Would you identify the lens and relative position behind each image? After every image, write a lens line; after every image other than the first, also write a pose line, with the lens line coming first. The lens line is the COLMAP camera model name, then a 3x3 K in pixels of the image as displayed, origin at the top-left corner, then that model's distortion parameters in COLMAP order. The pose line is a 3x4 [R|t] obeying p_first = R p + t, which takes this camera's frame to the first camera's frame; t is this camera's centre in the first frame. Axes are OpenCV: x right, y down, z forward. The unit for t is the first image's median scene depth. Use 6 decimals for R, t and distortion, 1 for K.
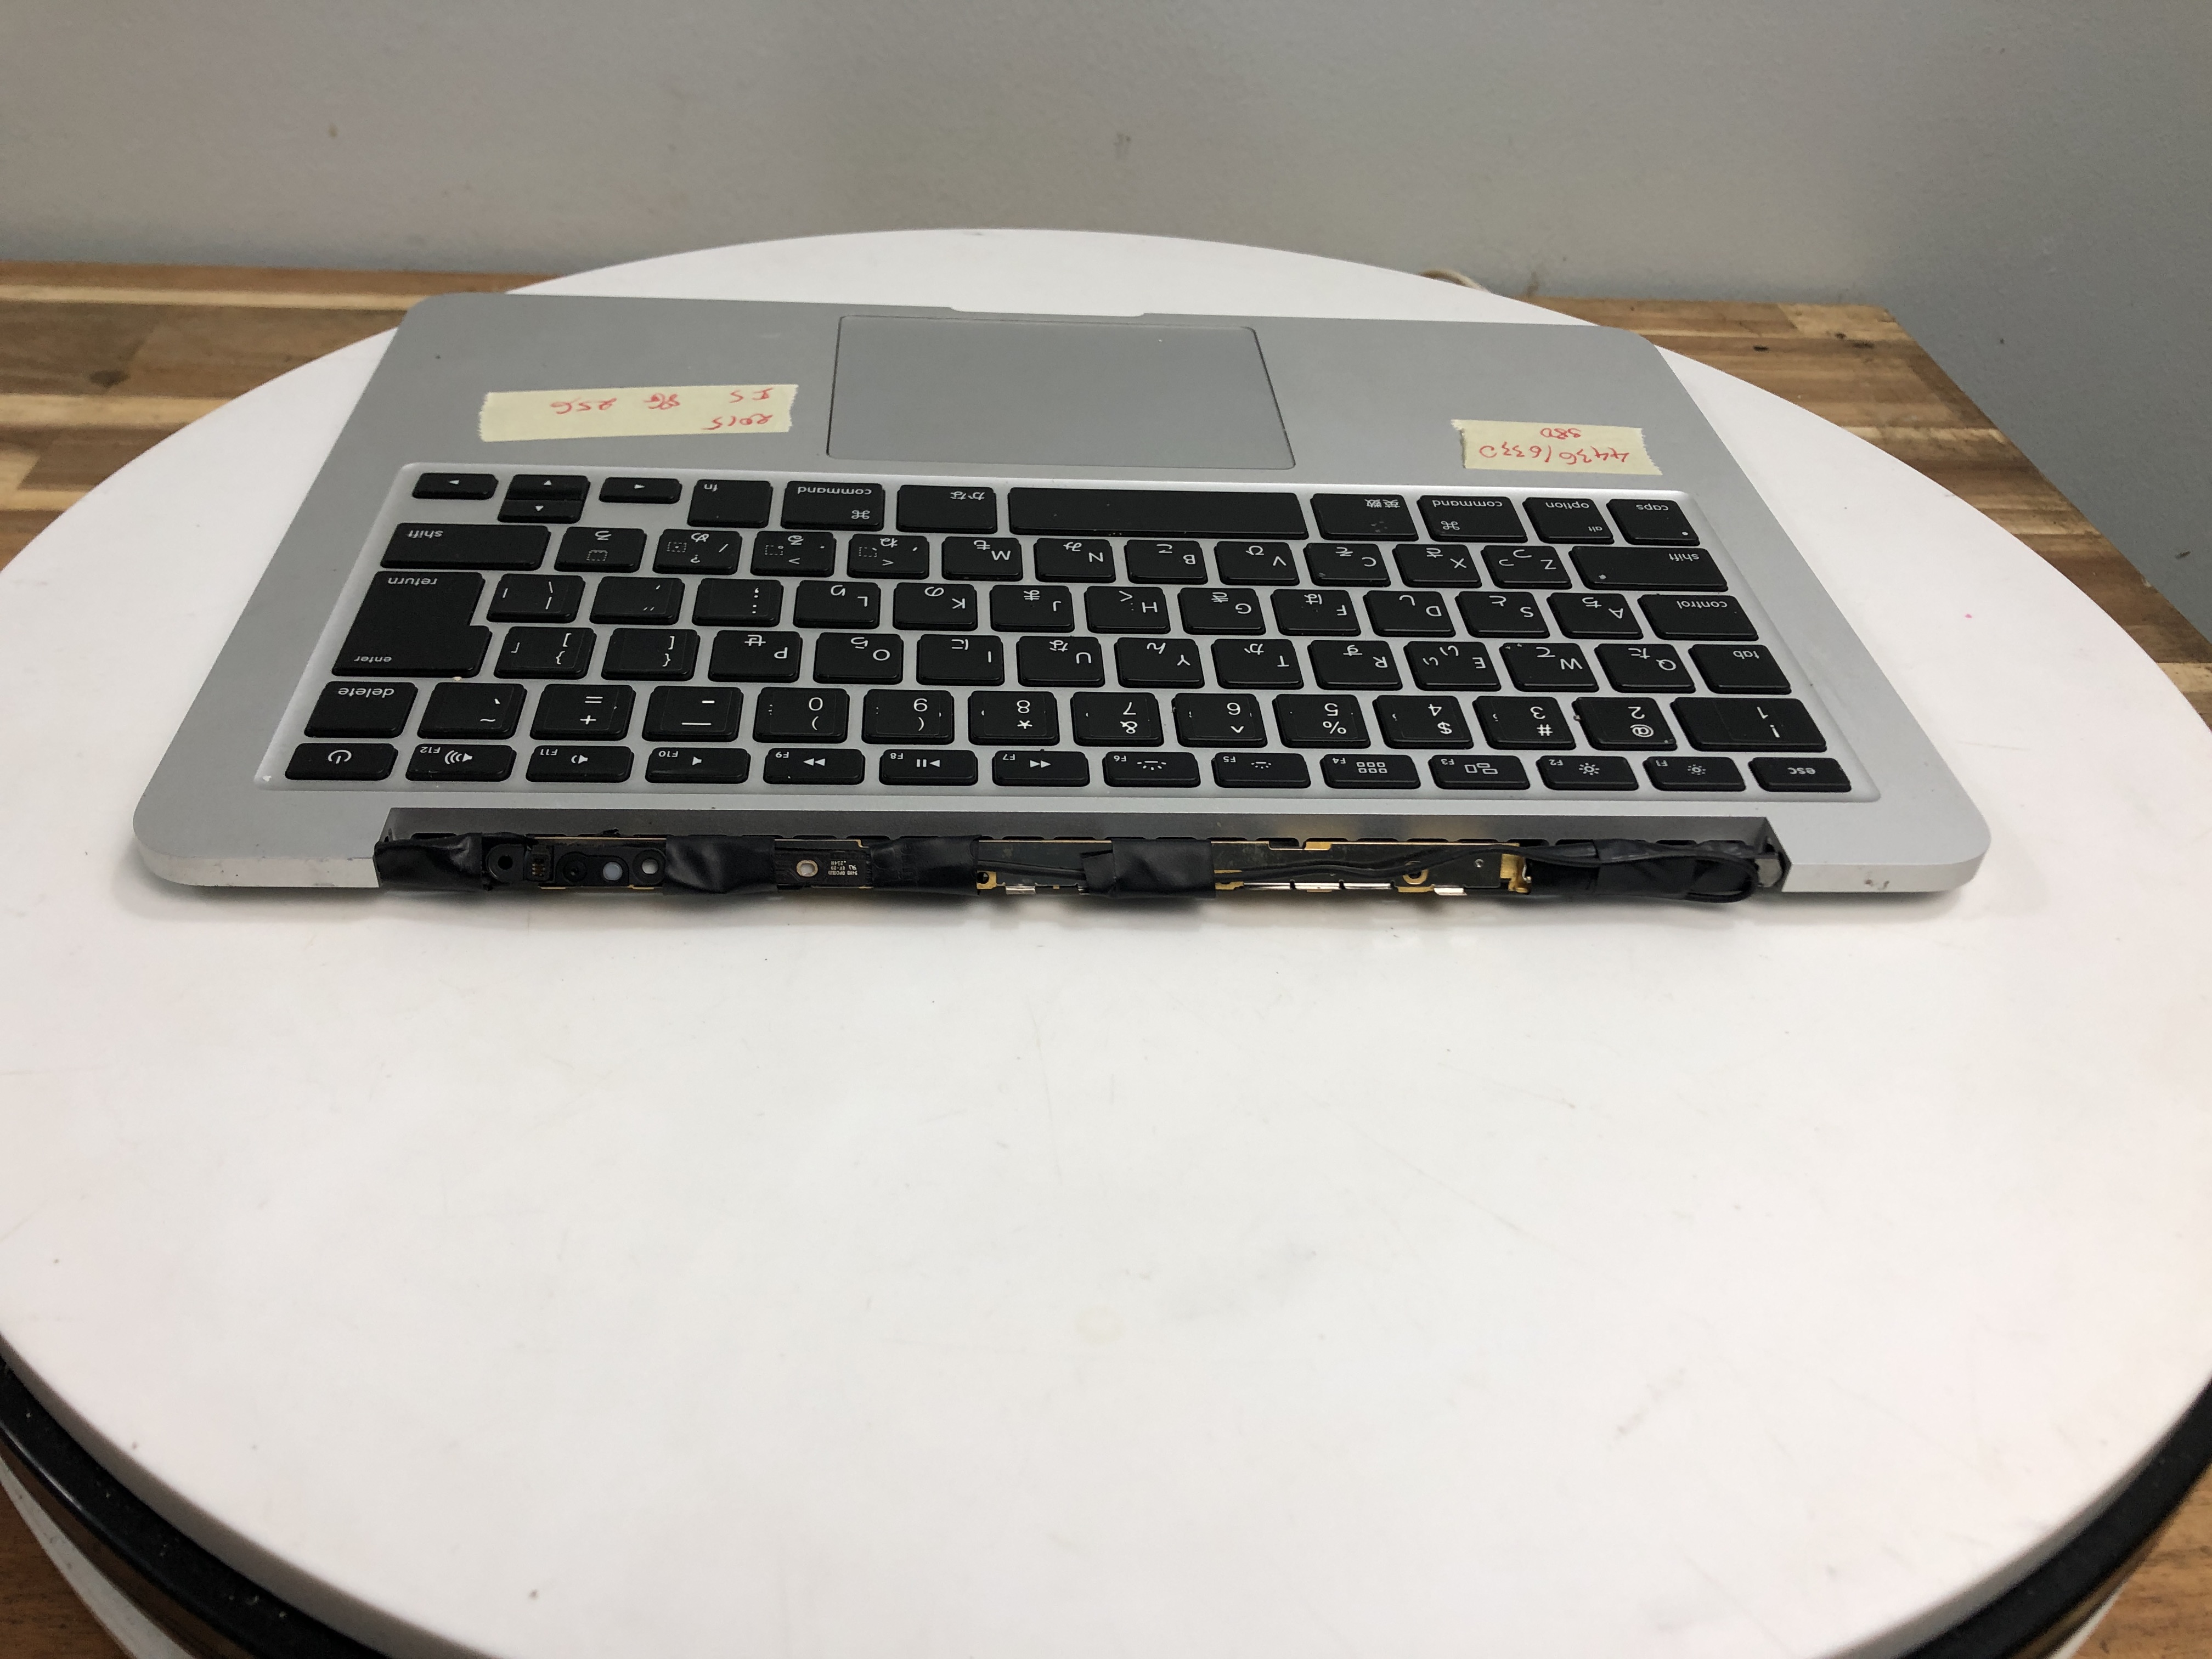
lens RADIAL K [[1824.7, 0, 1106.0], [0, 1824.7, 829.5], [0, 0, 1]] dist [0.053557, -0.005255]
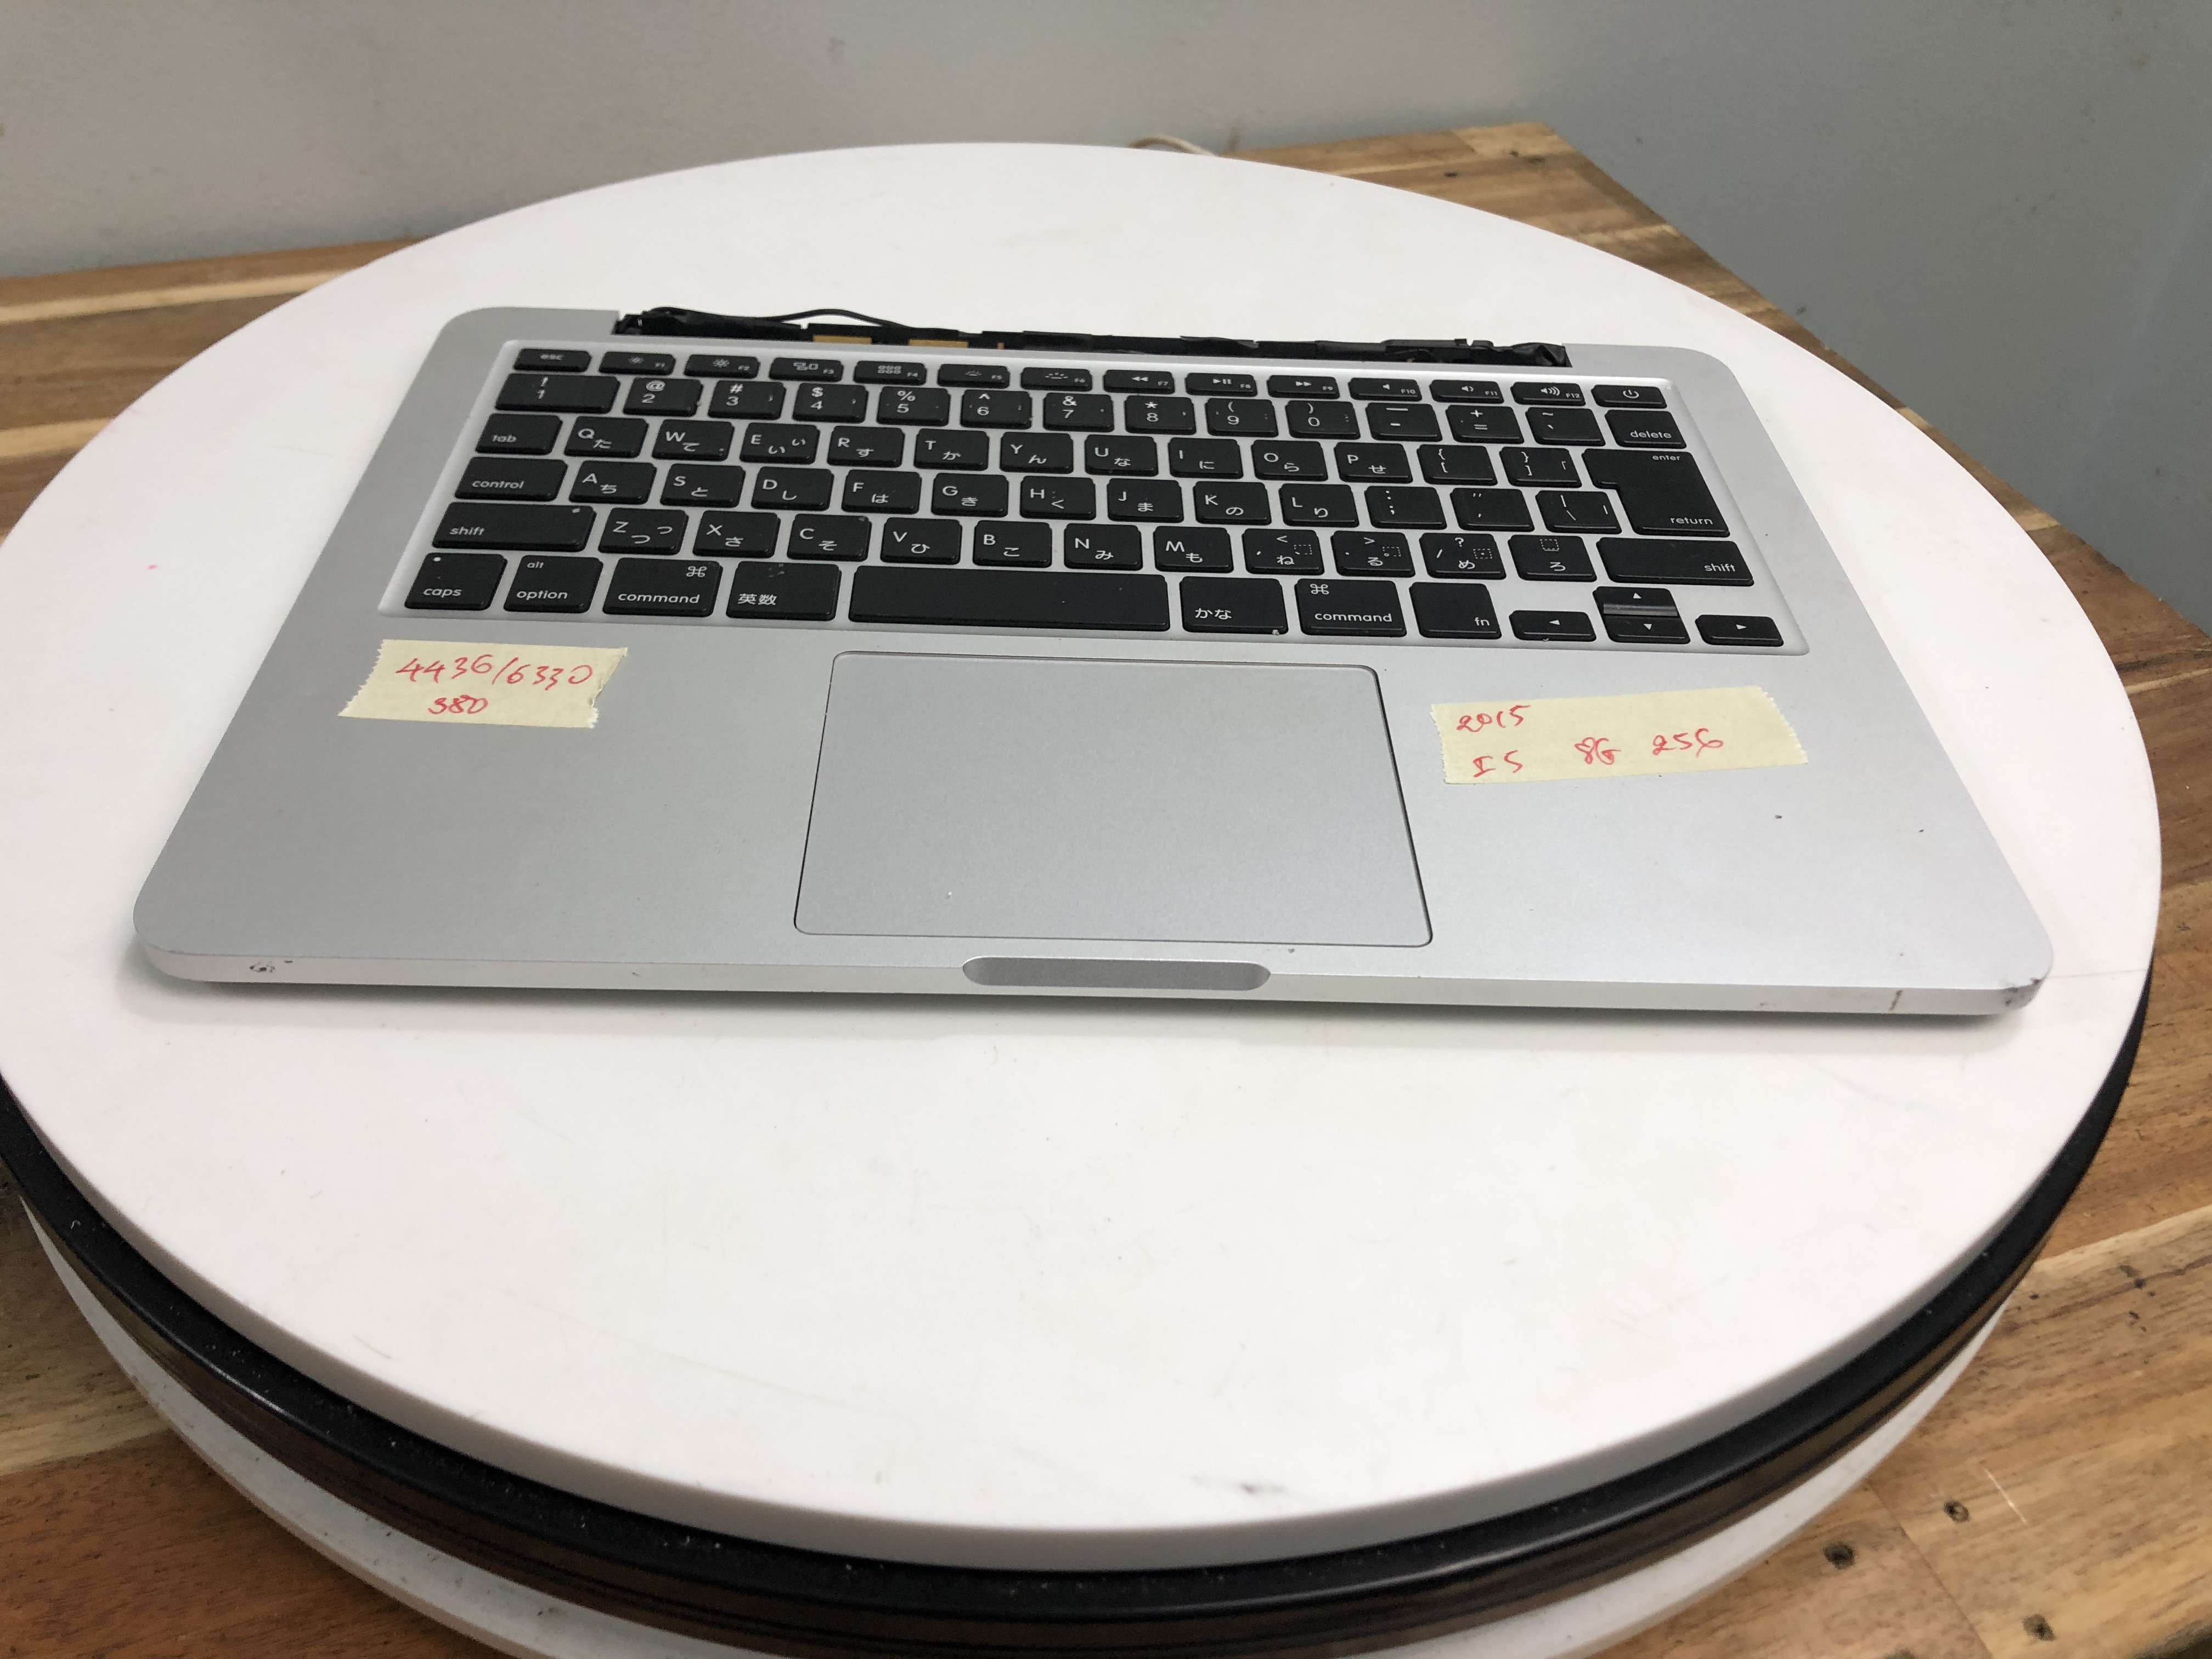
lens RADIAL K [[1824.7, 0, 1106.0], [0, 1824.7, 829.5], [0, 0, 1]] dist [0.053557, -0.005255]
pose [[-0.992753, -0.114518, -0.036424, 0.000062], [-0.052758, 0.143004, 0.988315, -1.120409], [-0.107971, 0.983074, -0.148010, 1.291369]]
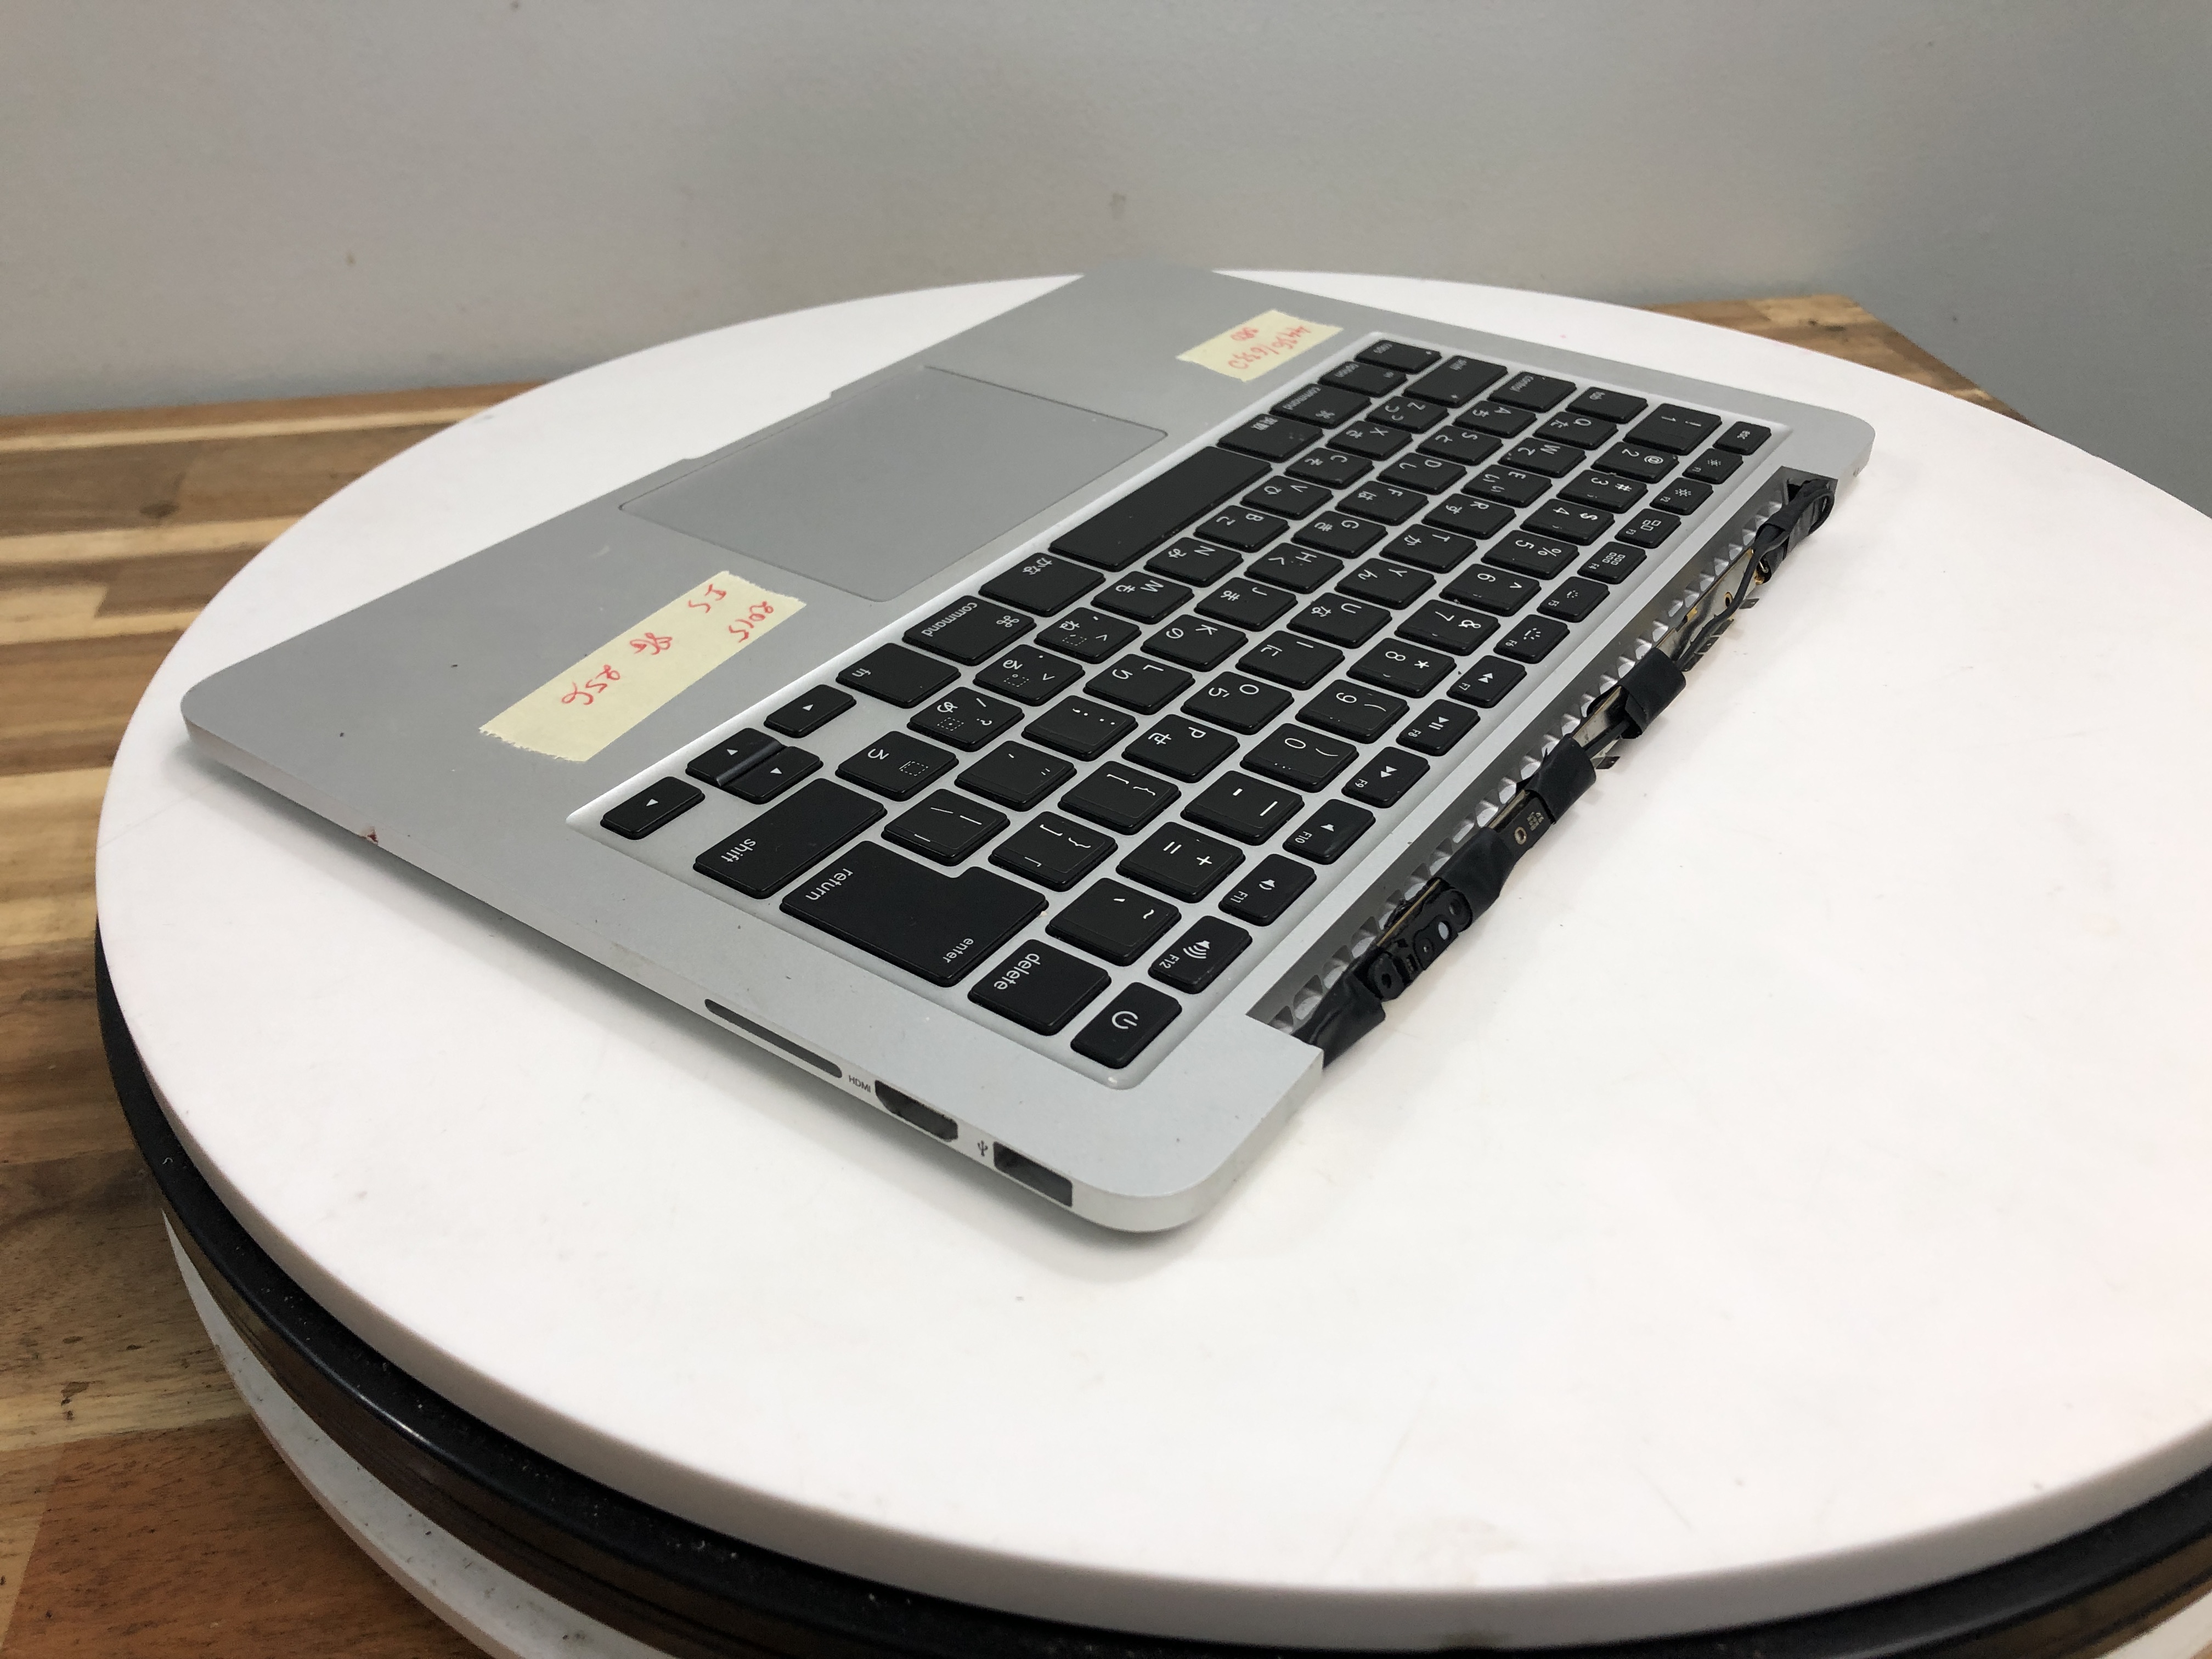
lens RADIAL K [[1824.7, 0, 1106.0], [0, 1824.7, 829.5], [0, 0, 1]] dist [0.053557, -0.005255]
pose [[0.625569, -0.494522, 0.603417, -0.720897], [0.518147, 0.841580, 0.152536, -0.199916], [-0.583256, 0.217237, 0.782701, 0.268261]]
